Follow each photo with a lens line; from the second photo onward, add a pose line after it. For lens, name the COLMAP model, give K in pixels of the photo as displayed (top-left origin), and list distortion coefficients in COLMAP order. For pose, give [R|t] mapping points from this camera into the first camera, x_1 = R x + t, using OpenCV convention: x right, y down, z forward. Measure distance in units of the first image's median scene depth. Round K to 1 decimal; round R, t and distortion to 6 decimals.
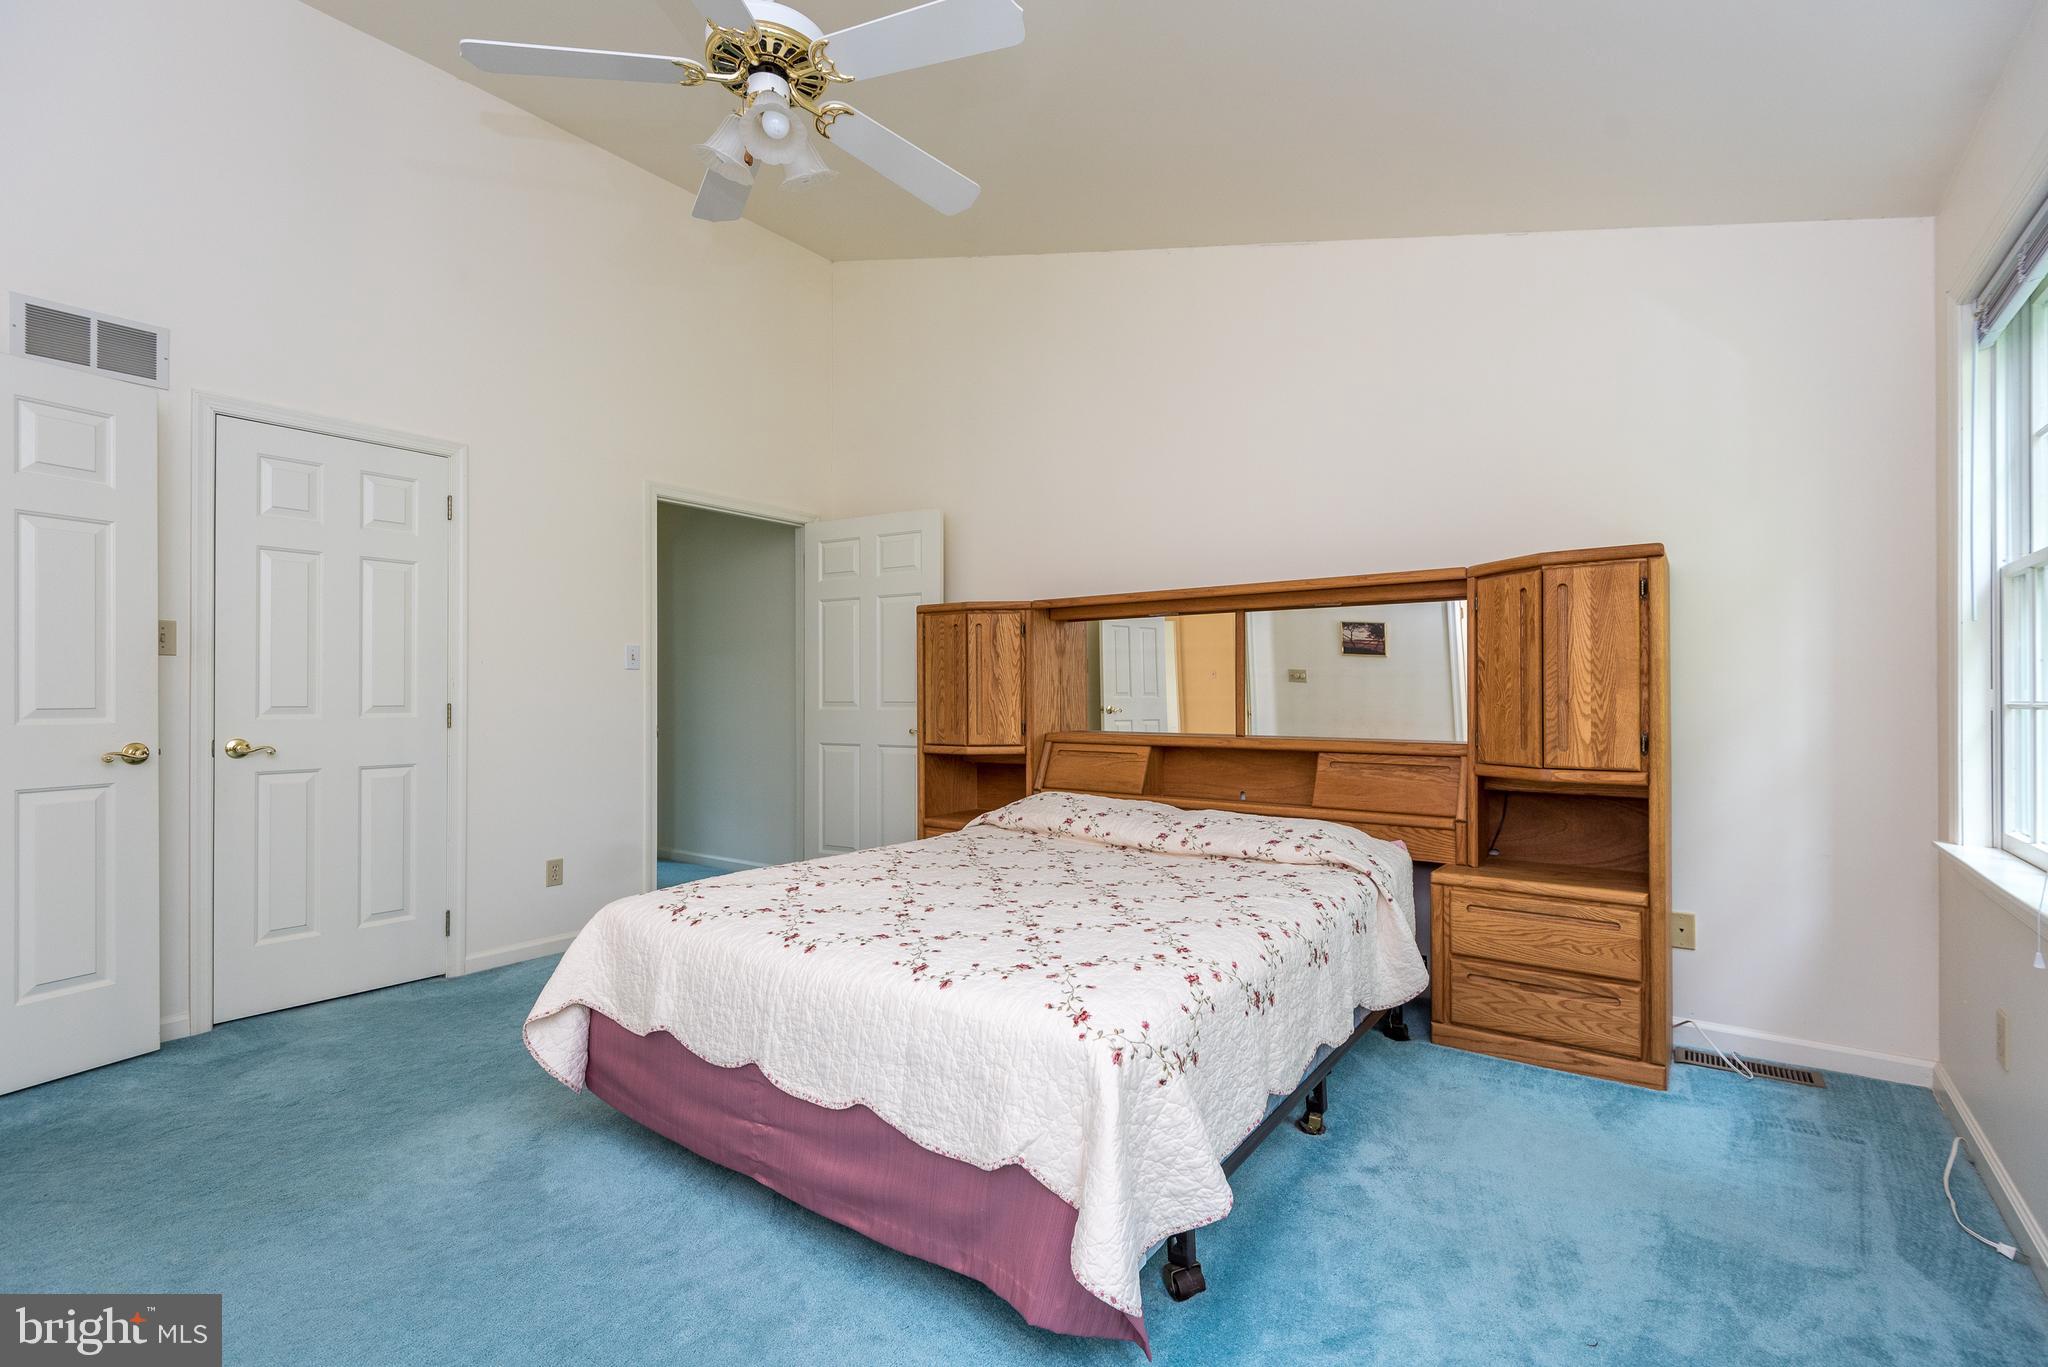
lens RADIAL K [[939.9, 0, 1033.6], [0, 939.9, 692.3], [0, 0, 1]] dist [0.033210, -0.000206]
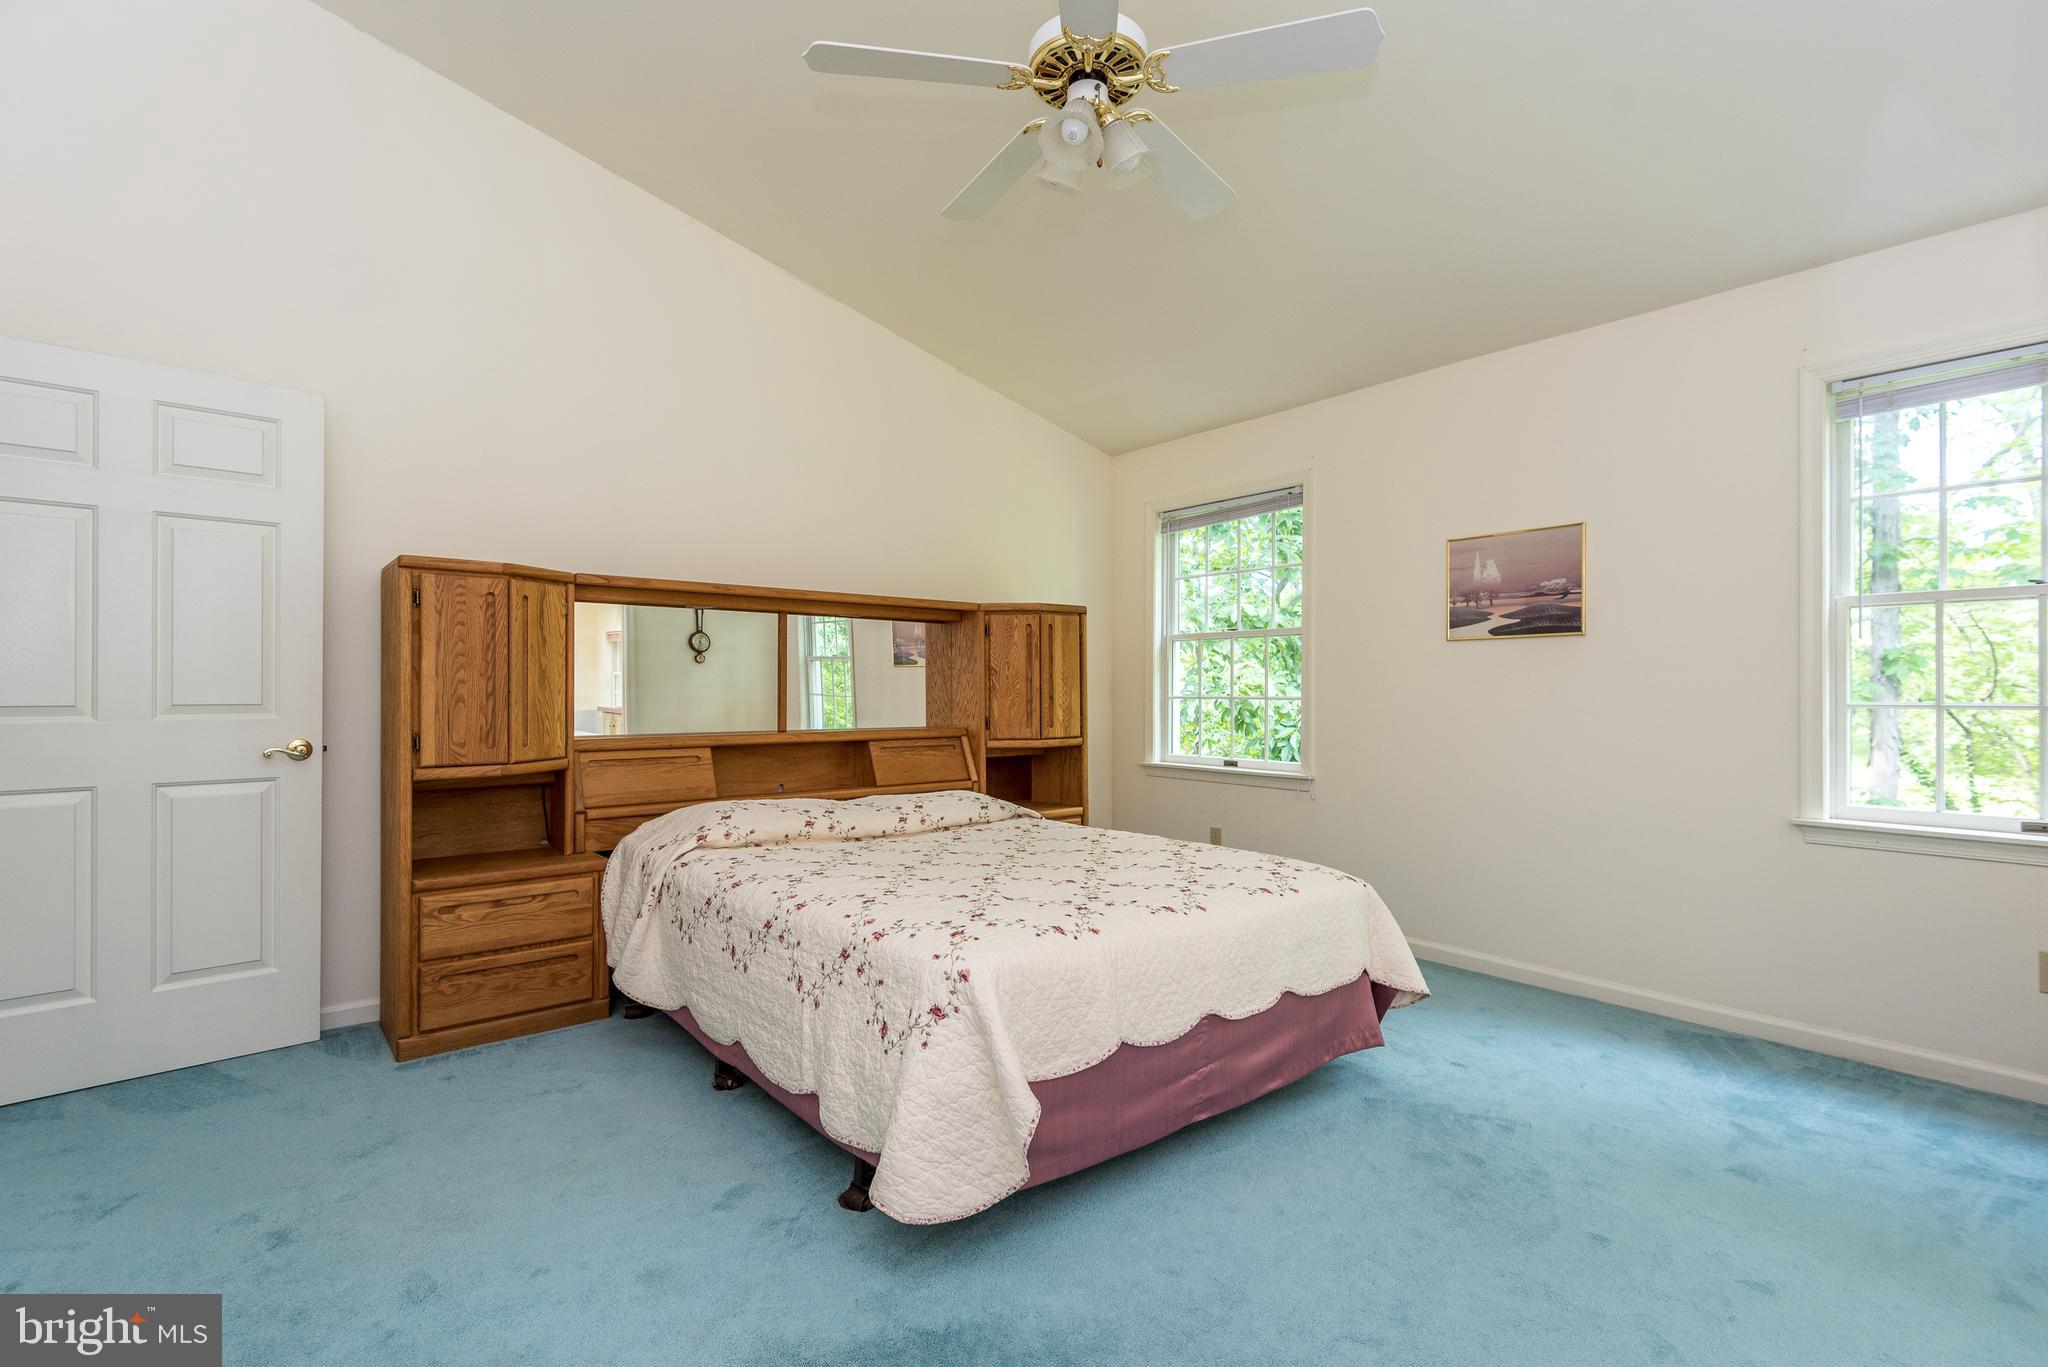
lens RADIAL K [[939.9, 0, 1039.0], [0, 939.9, 689.5], [0, 0, 1]] dist [0.033210, -0.000206]
pose [[0.244415, 0.002494, 0.969668, -0.860830], [-0.005211, 0.999986, -0.001259, -0.000844], [-0.969657, -0.004745, 0.244424, 0.543197]]
